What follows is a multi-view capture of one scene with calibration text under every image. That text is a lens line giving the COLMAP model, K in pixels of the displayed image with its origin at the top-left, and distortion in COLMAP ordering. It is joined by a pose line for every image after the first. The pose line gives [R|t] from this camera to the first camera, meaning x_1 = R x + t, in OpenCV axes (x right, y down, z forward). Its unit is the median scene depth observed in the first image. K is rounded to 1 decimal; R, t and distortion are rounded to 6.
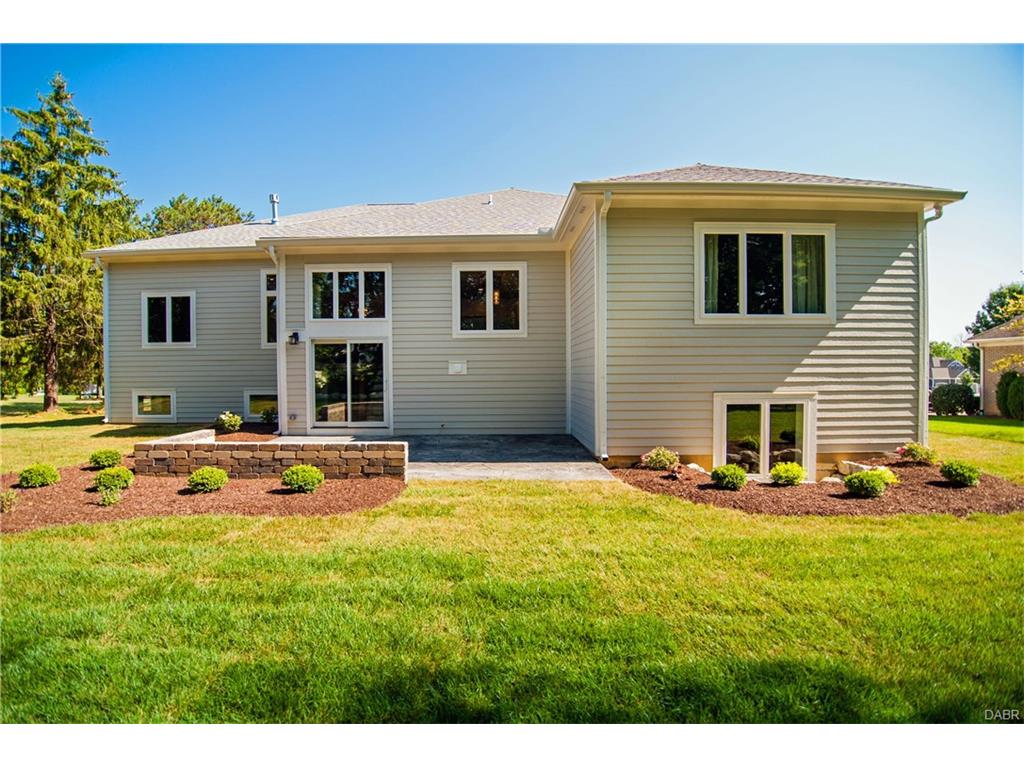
lens RADIAL K [[461.2, 0, 510.1], [0, 461.2, 387.2], [0, 0, 1]] dist [-0.015029, -0.000355]
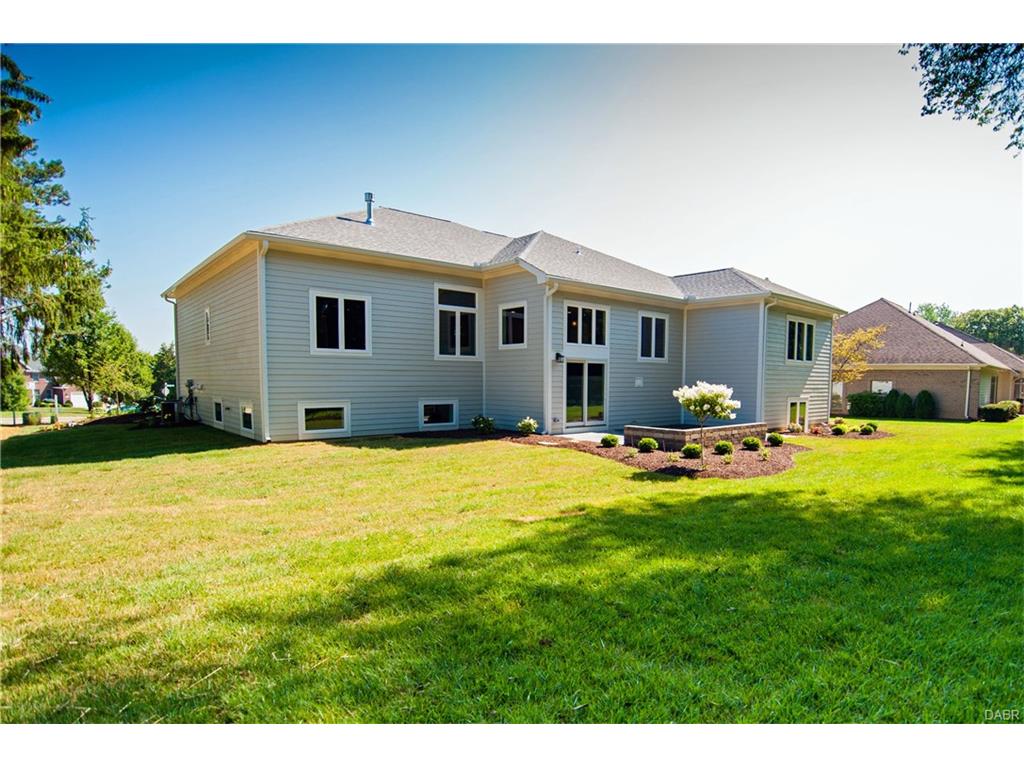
lens RADIAL K [[540.9, 0, 510.2], [0, 540.9, 418.1], [0, 0, 1]] dist [-0.000763, -0.000210]
pose [[0.768147, -0.028660, 0.639632, -1.504644], [0.011748, 0.999460, 0.030675, 0.013240], [-0.640166, -0.016049, 0.768069, -0.056720]]
